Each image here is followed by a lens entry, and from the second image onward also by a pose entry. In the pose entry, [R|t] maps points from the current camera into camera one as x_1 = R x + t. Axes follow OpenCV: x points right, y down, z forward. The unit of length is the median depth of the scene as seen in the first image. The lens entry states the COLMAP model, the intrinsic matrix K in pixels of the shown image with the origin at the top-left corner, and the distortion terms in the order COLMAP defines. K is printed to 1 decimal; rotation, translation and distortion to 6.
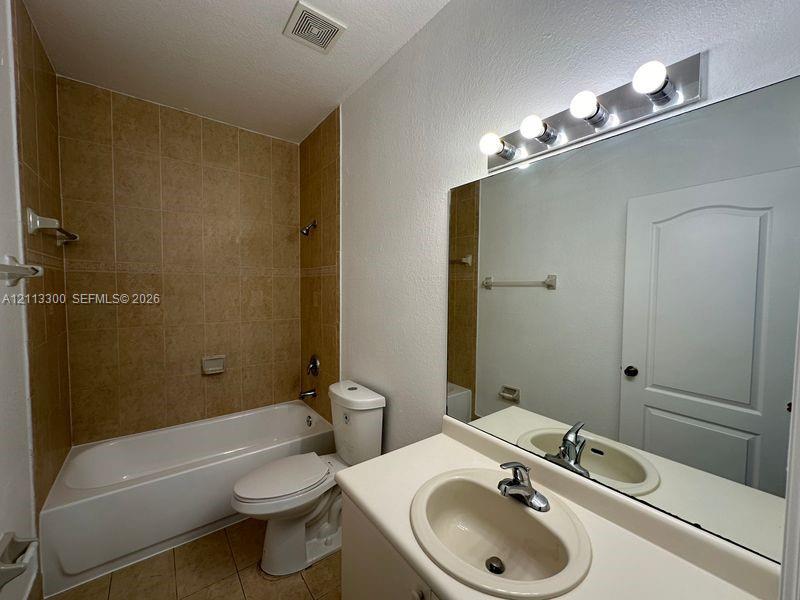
lens RADIAL K [[319.3, 0, 400.0], [0, 319.3, 300.0], [0, 0, 1]] dist [-0.002476, 0.000297]
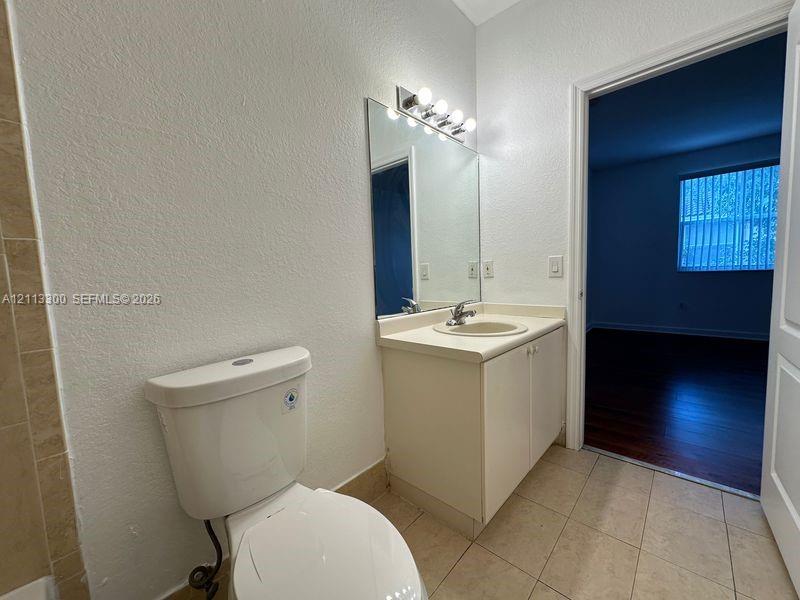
lens RADIAL K [[319.3, 0, 400.0], [0, 319.3, 300.0], [0, 0, 1]] dist [-0.002476, 0.000297]
pose [[-0.204443, -0.091680, 0.974576, -0.839892], [0.061840, 0.992406, 0.106330, 0.176924], [-0.976923, 0.082006, -0.197221, 1.051809]]
